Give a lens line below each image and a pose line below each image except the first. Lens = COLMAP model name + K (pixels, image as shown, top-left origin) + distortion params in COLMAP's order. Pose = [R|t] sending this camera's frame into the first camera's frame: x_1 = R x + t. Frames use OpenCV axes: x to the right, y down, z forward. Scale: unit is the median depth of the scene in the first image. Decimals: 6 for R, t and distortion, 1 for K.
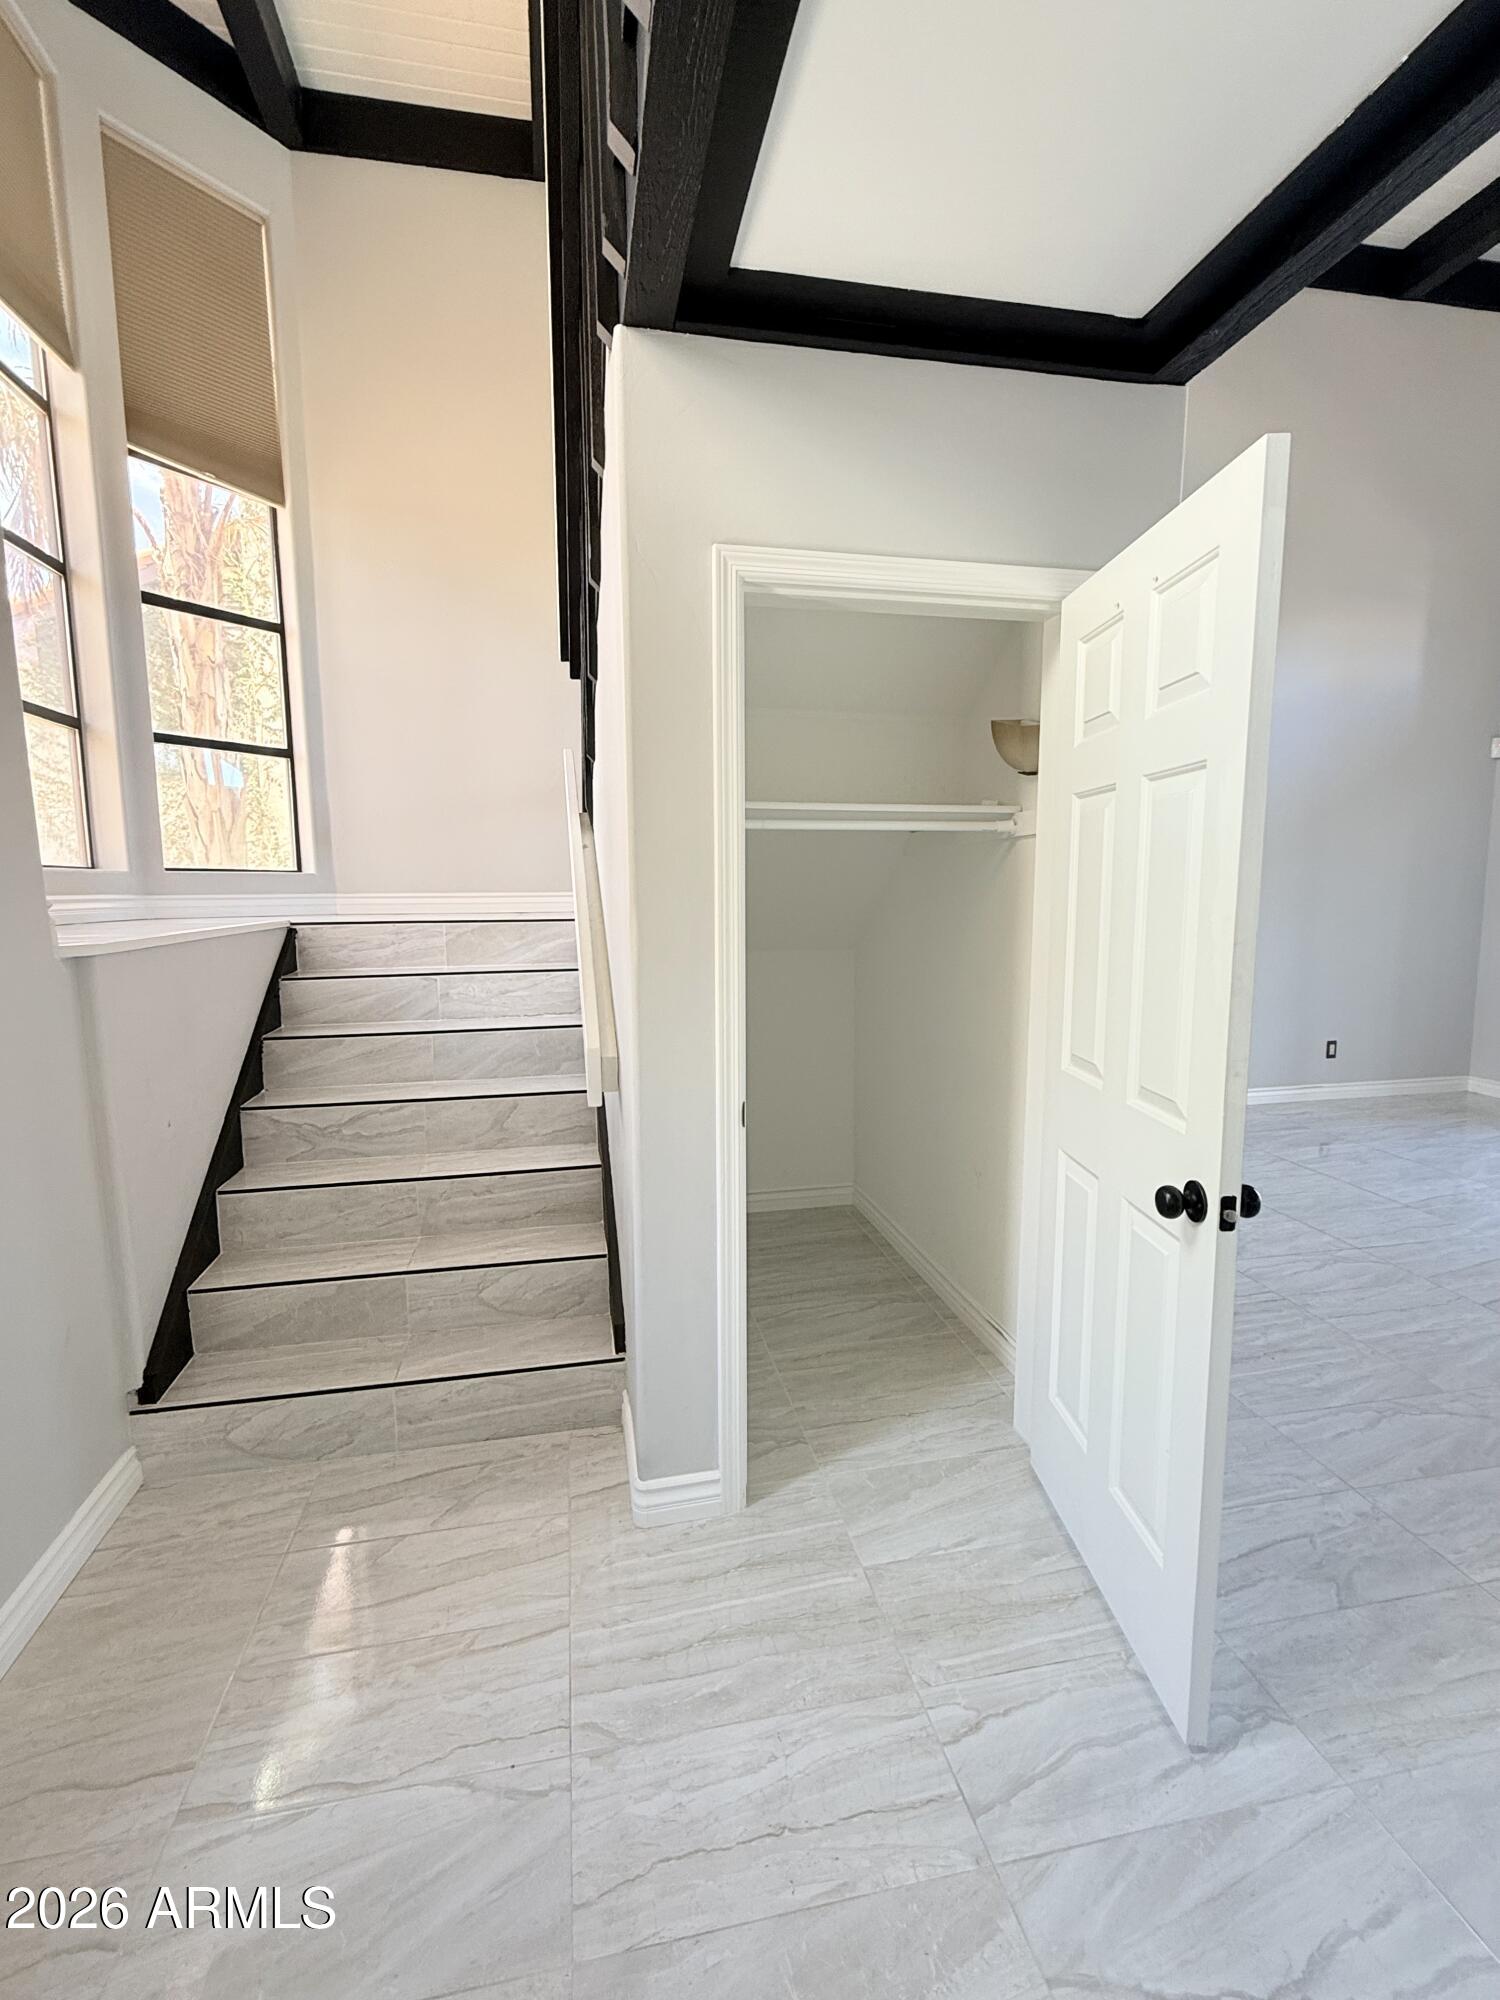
lens RADIAL K [[924.7, 0, 748.9], [0, 924.7, 999.8], [0, 0, 1]] dist [0.004092, 0.000059]
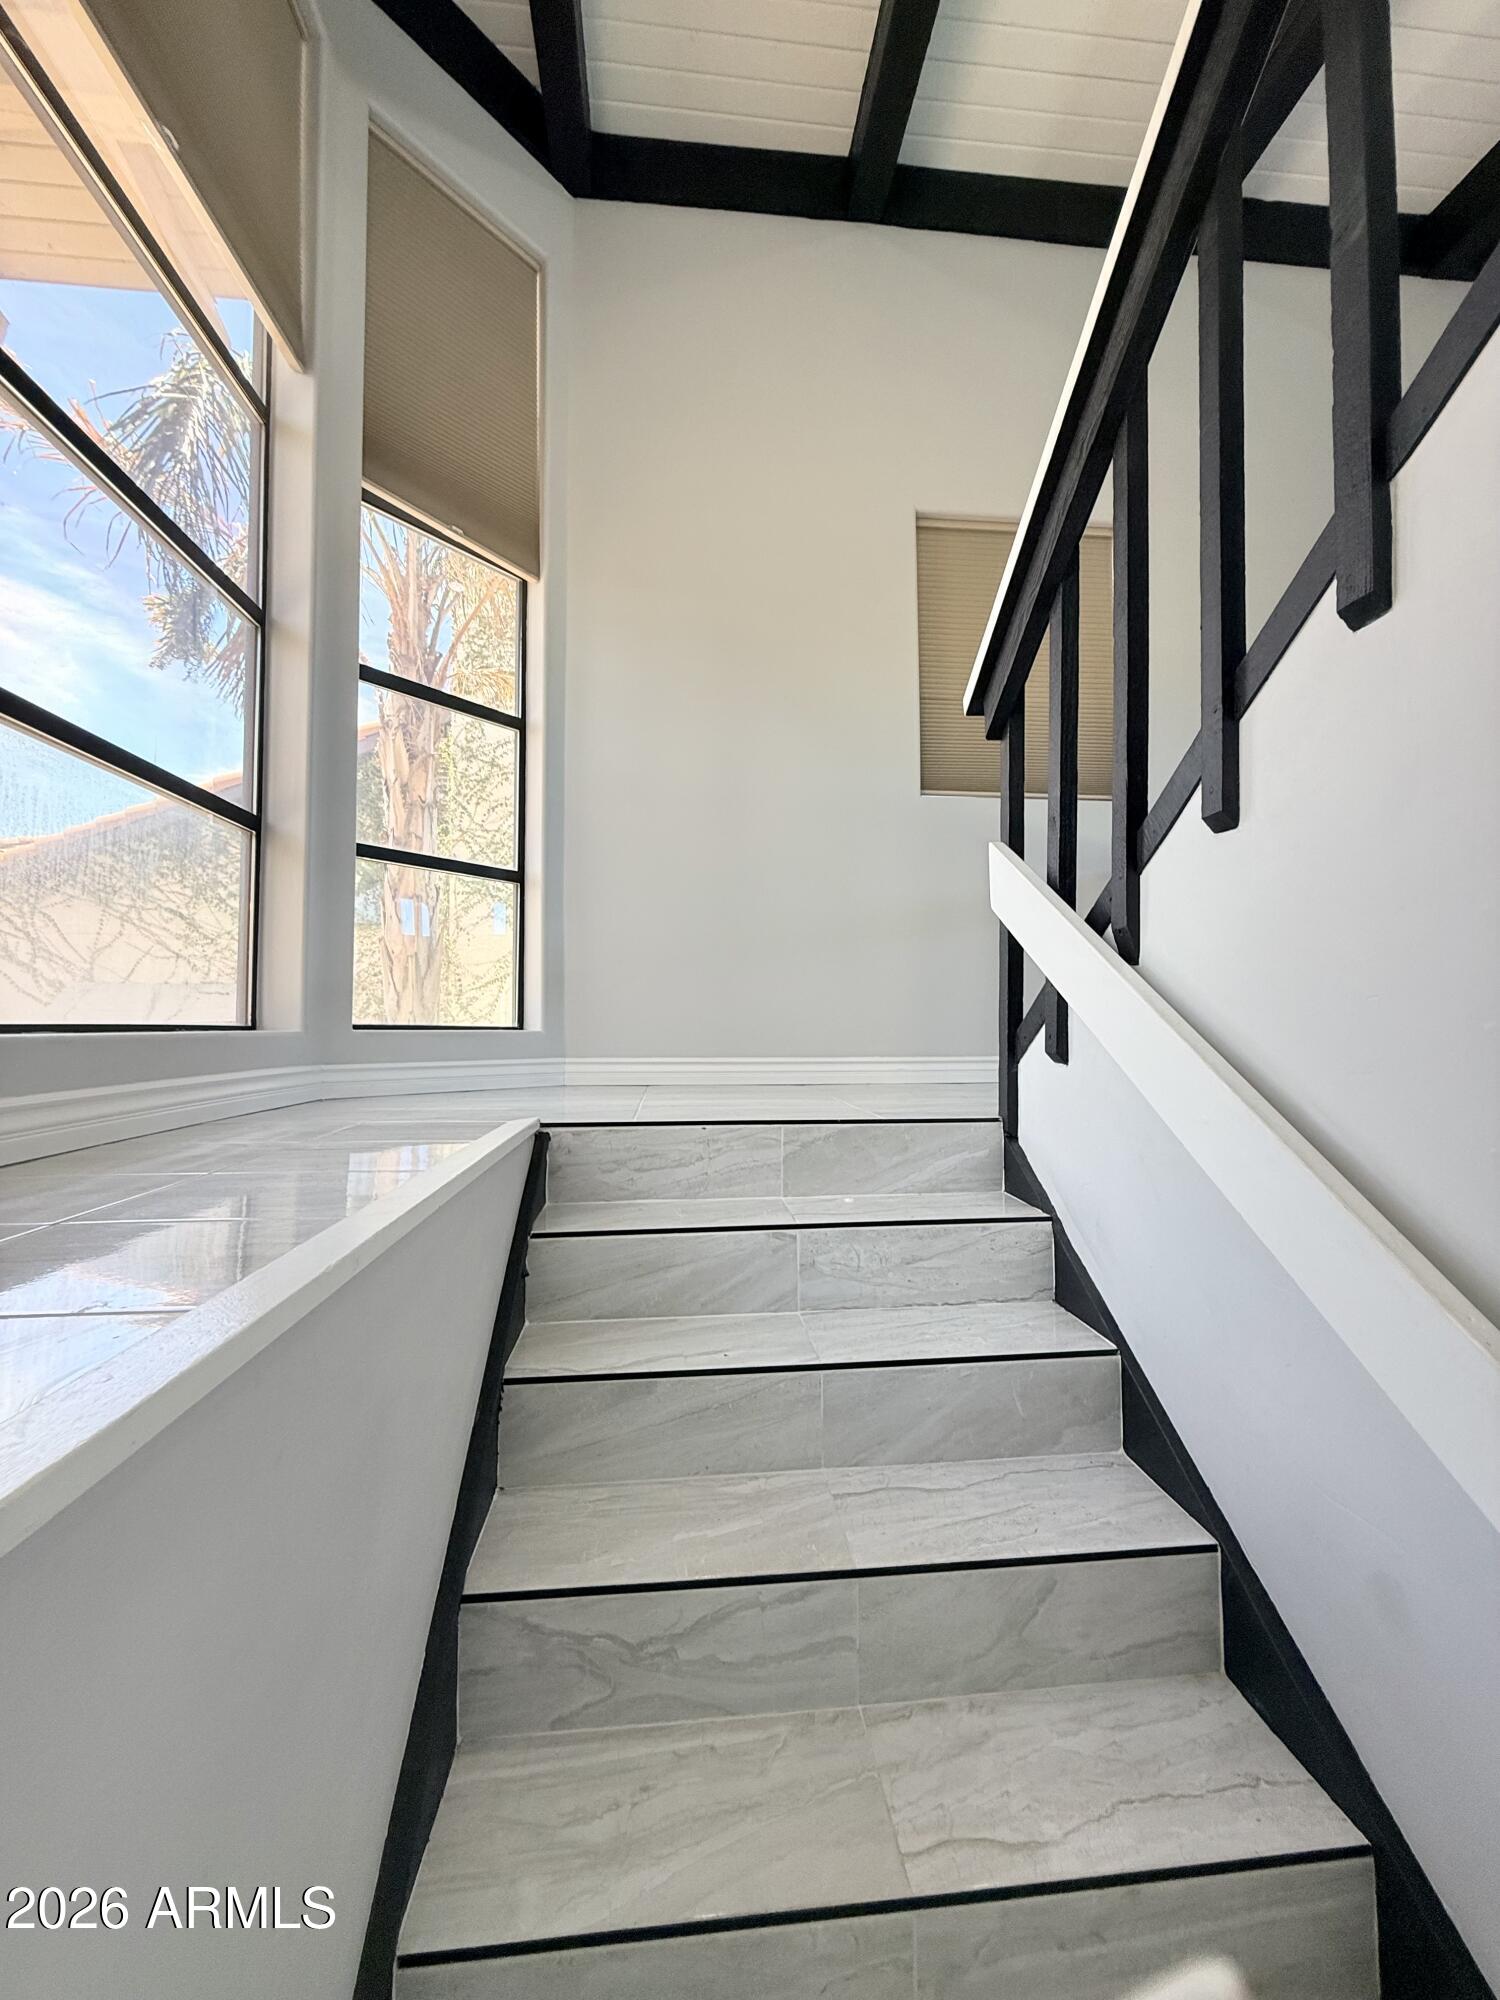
lens RADIAL K [[795.1, 0, 750.3], [0, 795.1, 993.9], [0, 0, 1]] dist [0.003101, 0.000541]
pose [[0.995372, 0.003838, -0.096017, -0.378361], [-0.019241, 0.986926, -0.160024, -0.105695], [0.094148, 0.161131, 0.982432, 0.597578]]
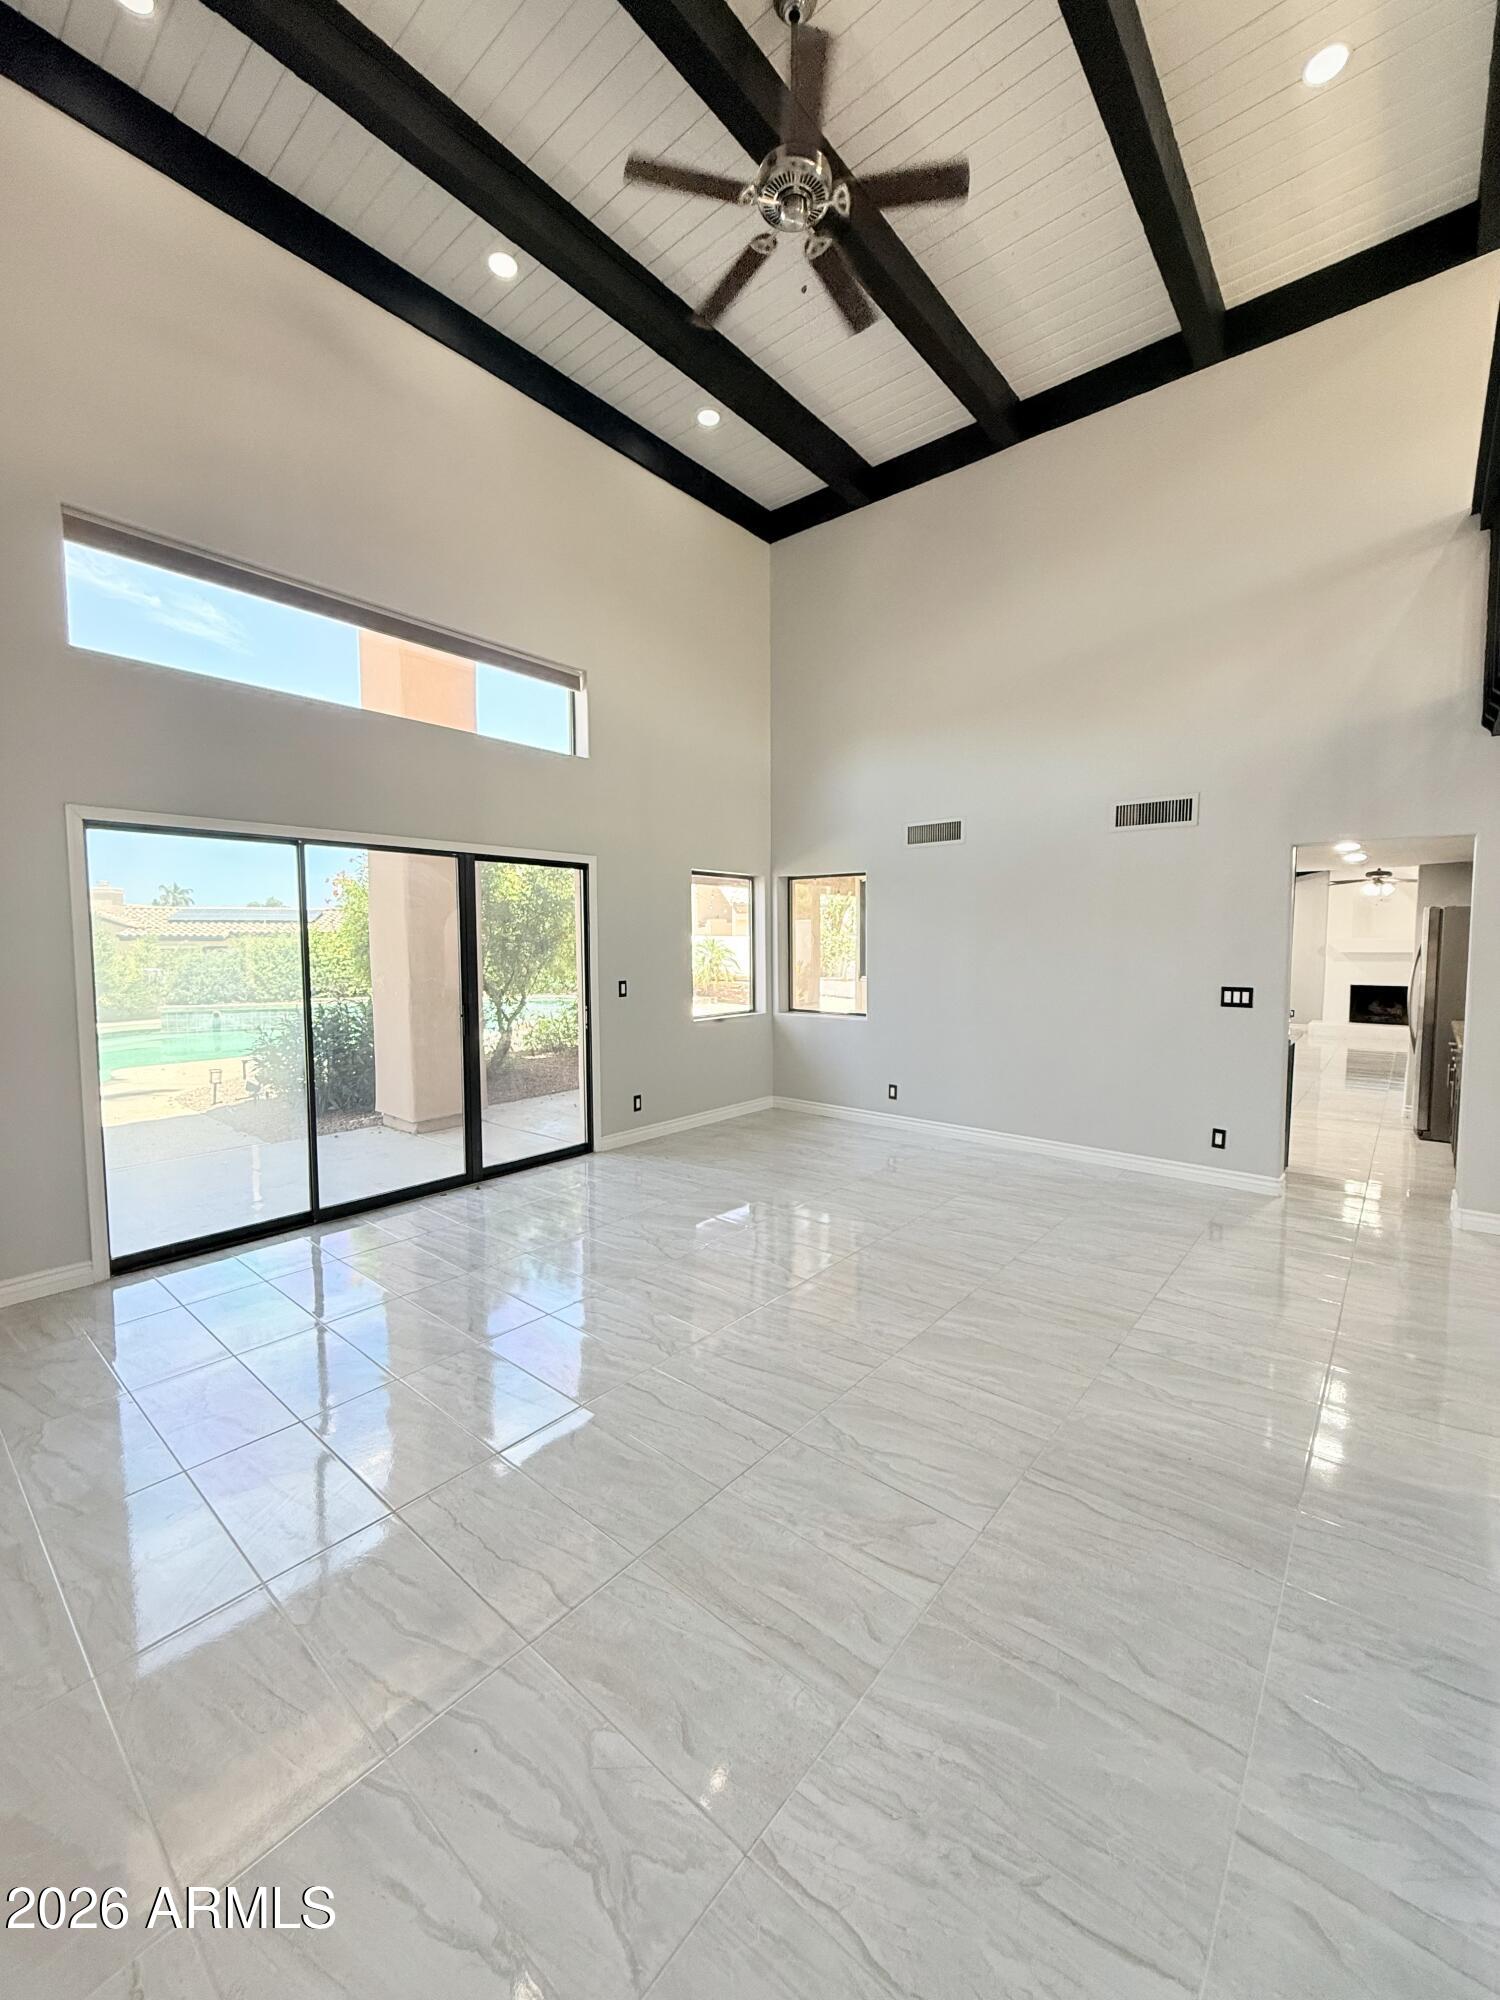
lens RADIAL K [[795.1, 0, 751.0], [0, 795.1, 998.2], [0, 0, 1]] dist [0.003101, 0.000541]
pose [[-0.627940, -0.047260, 0.776826, 0.223864], [0.101259, 0.984709, 0.141759, -0.225405], [-0.771647, 0.167676, -0.613552, 1.672430]]
